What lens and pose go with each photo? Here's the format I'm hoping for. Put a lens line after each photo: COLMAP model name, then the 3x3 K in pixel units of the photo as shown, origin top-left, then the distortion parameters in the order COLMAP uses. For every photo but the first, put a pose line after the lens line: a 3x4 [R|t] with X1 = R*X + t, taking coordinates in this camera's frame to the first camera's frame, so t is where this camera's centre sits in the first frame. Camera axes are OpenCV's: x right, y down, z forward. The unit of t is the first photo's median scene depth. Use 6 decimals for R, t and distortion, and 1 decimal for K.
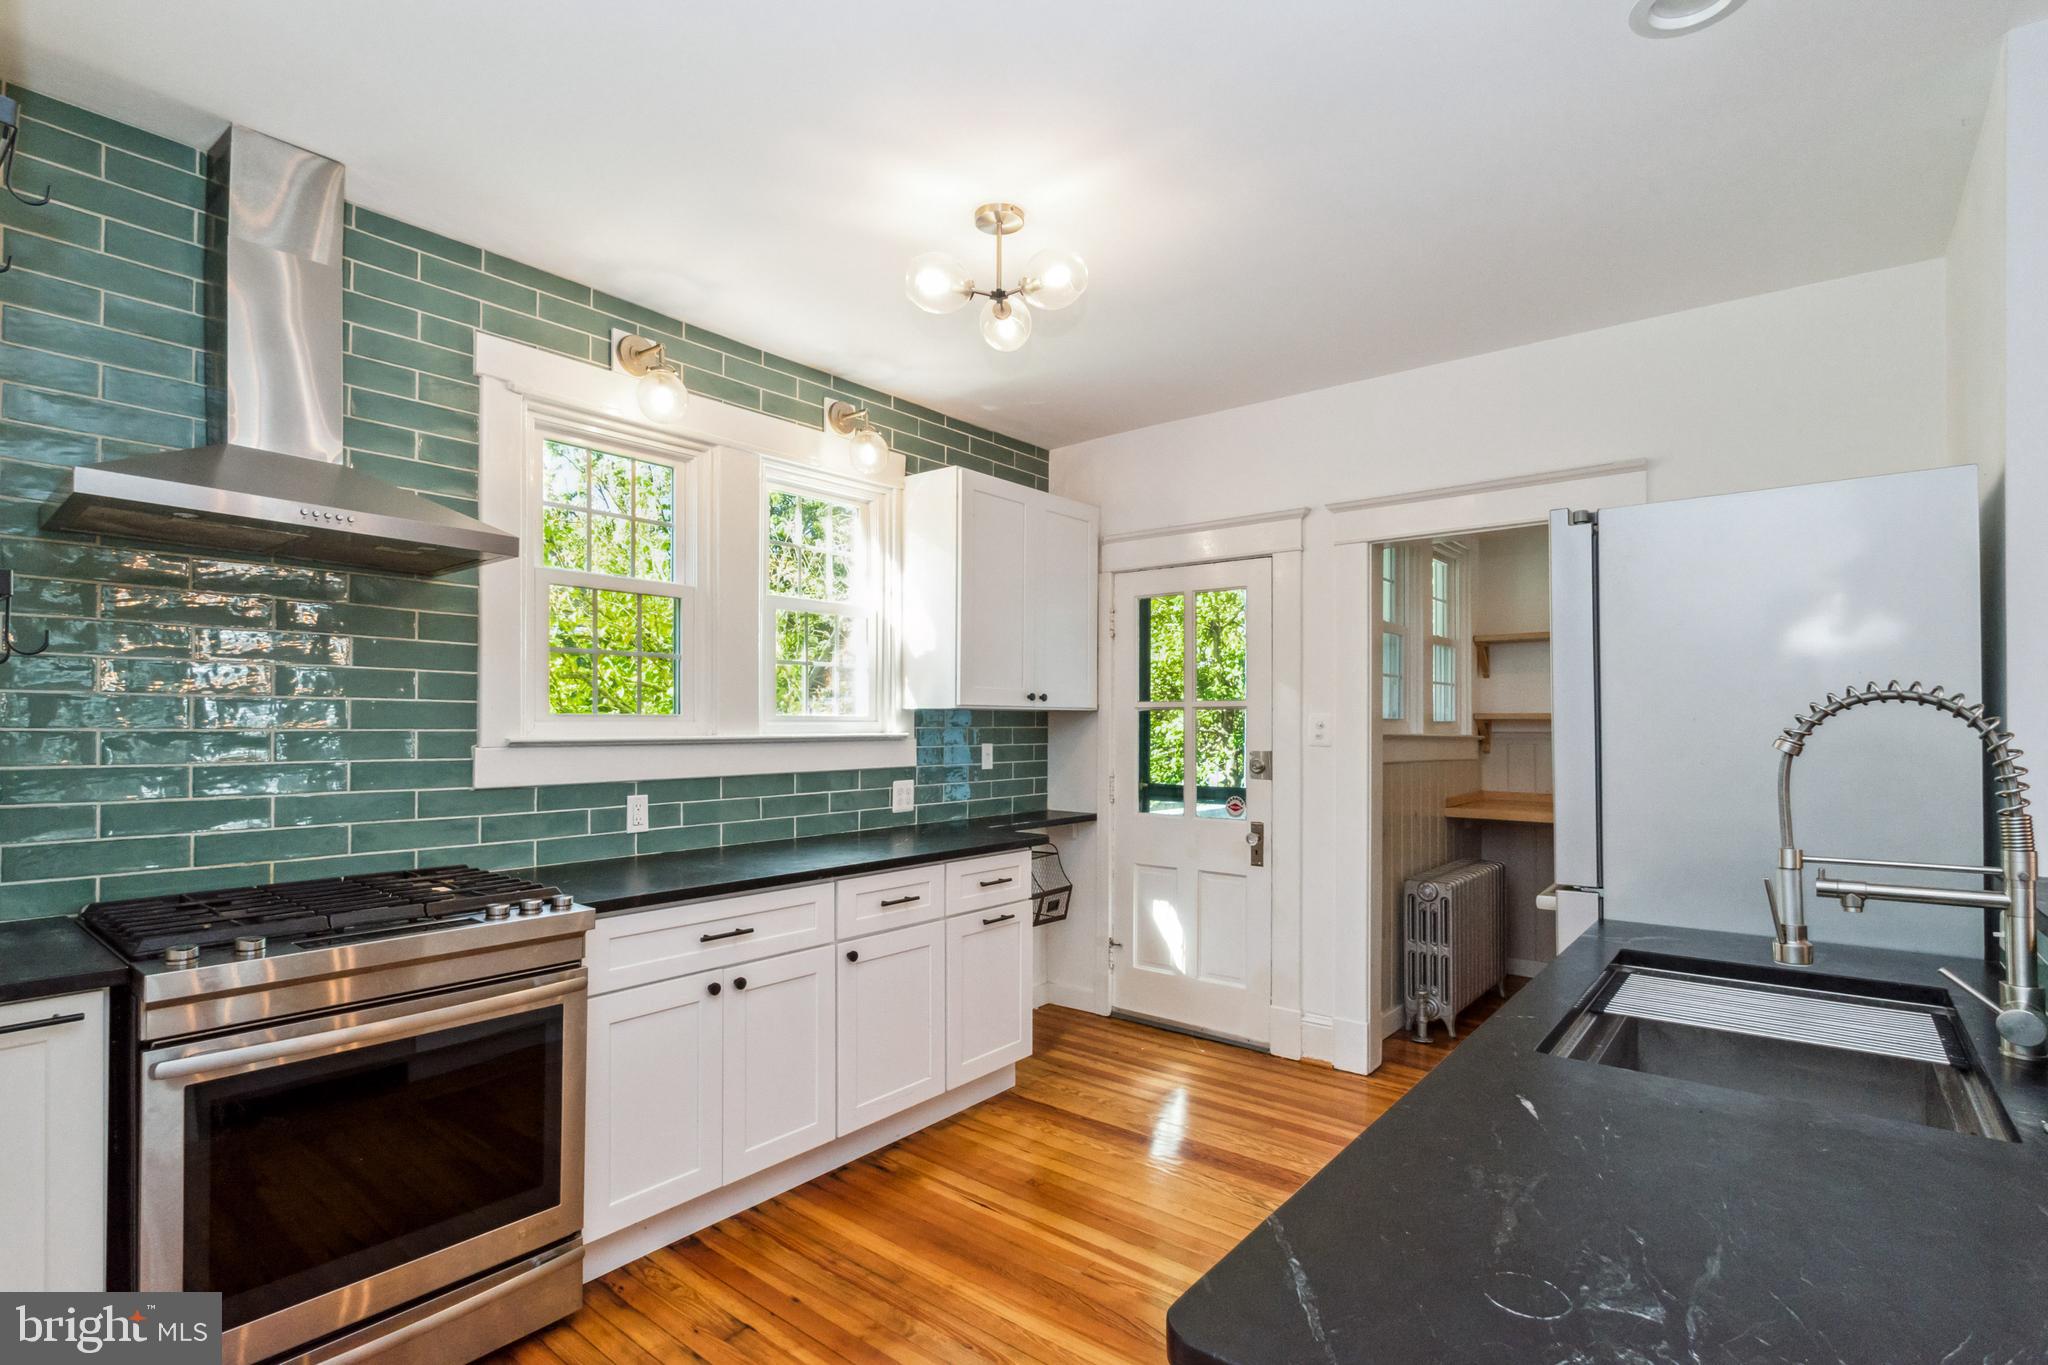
lens RADIAL K [[959.9, 0, 1019.5], [0, 959.9, 716.8], [0, 0, 1]] dist [-0.002719, -0.000390]
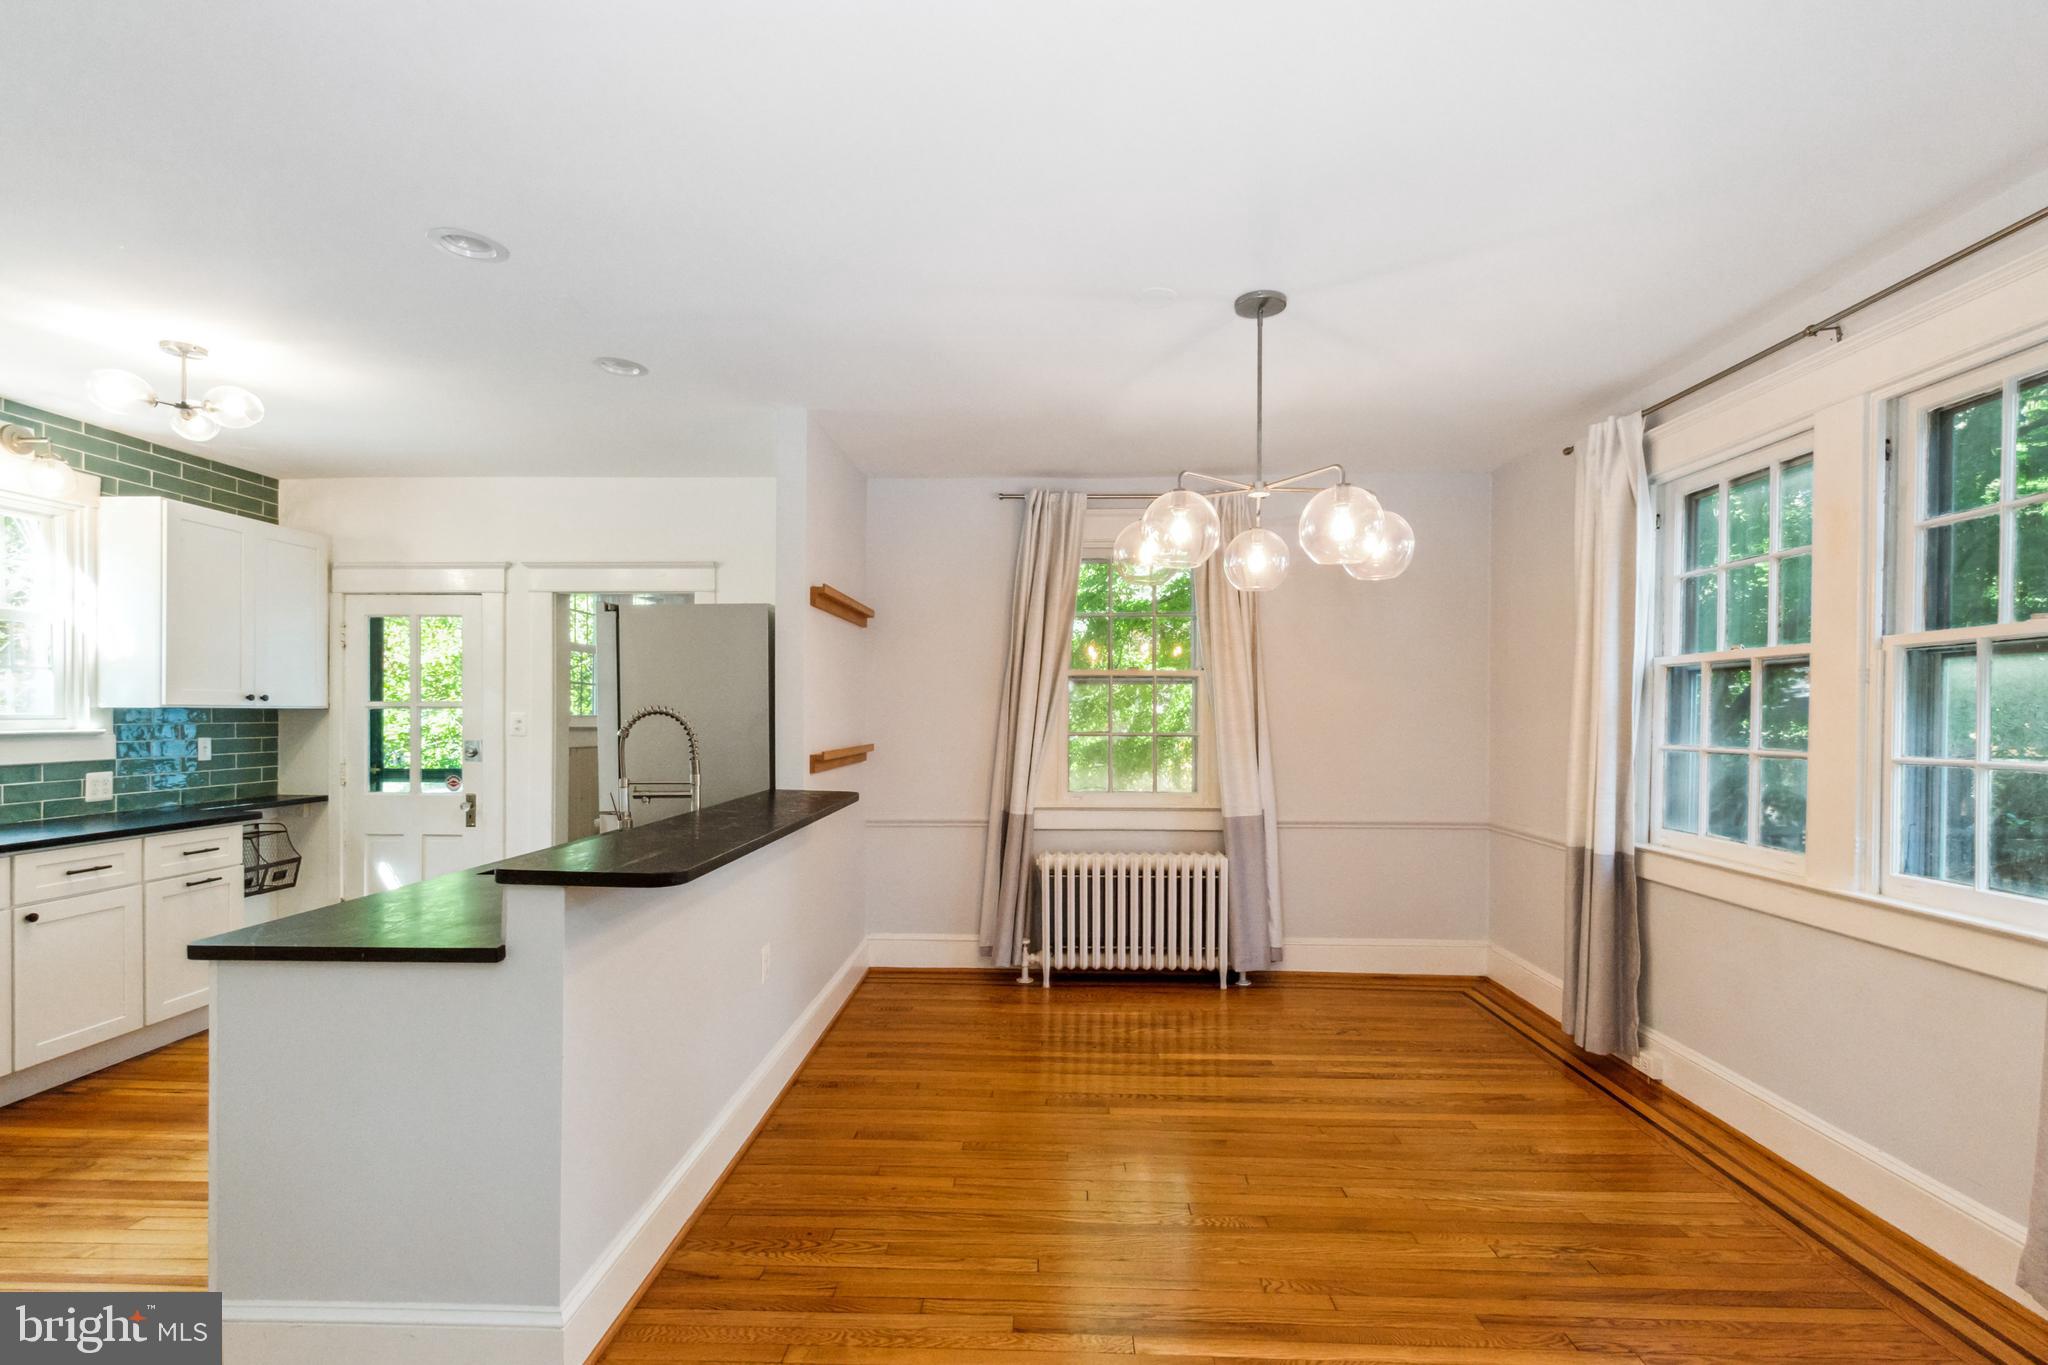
lens RADIAL K [[903.9, 0, 987.5], [0, 903.9, 716.8], [0, 0, 1]] dist [0.001390, -0.000384]
pose [[0.804508, -0.001509, 0.593939, 0.087048], [-0.005706, 0.999931, 0.010269, -0.014637], [-0.593914, -0.011650, 0.804444, -0.463111]]
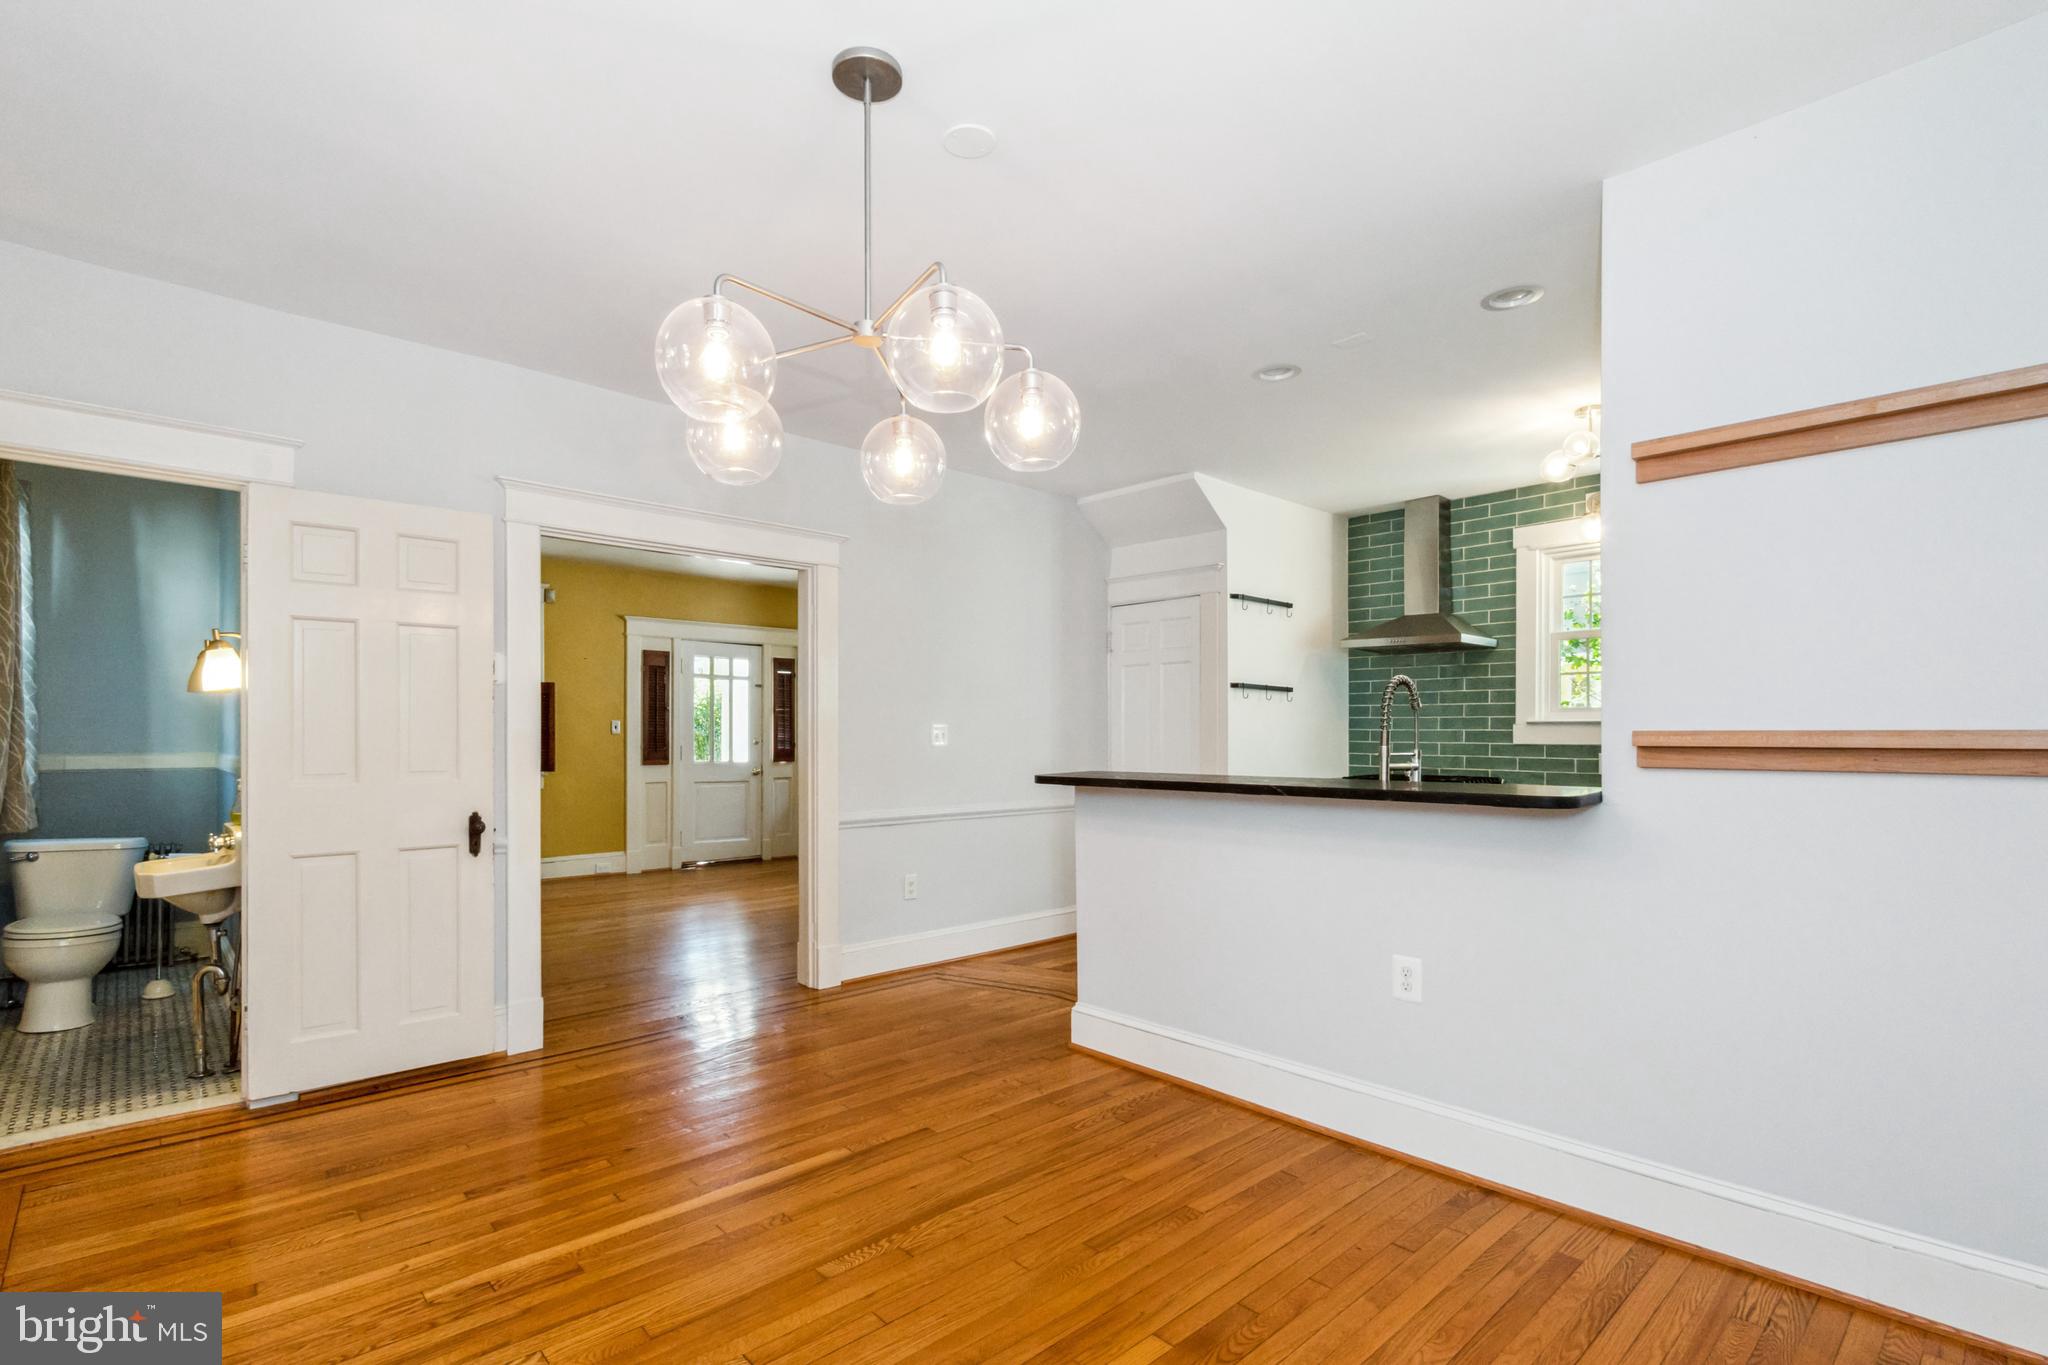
lens RADIAL K [[980.9, 0, 1022.1], [0, 980.9, 735.6], [0, 0, 1]] dist [-0.014203, 0.000015]
pose [[-0.130410, -0.001901, -0.991458, 1.207386], [0.007340, 0.999969, -0.002883, 0.037793], [0.991433, -0.007653, -0.130392, 0.142173]]
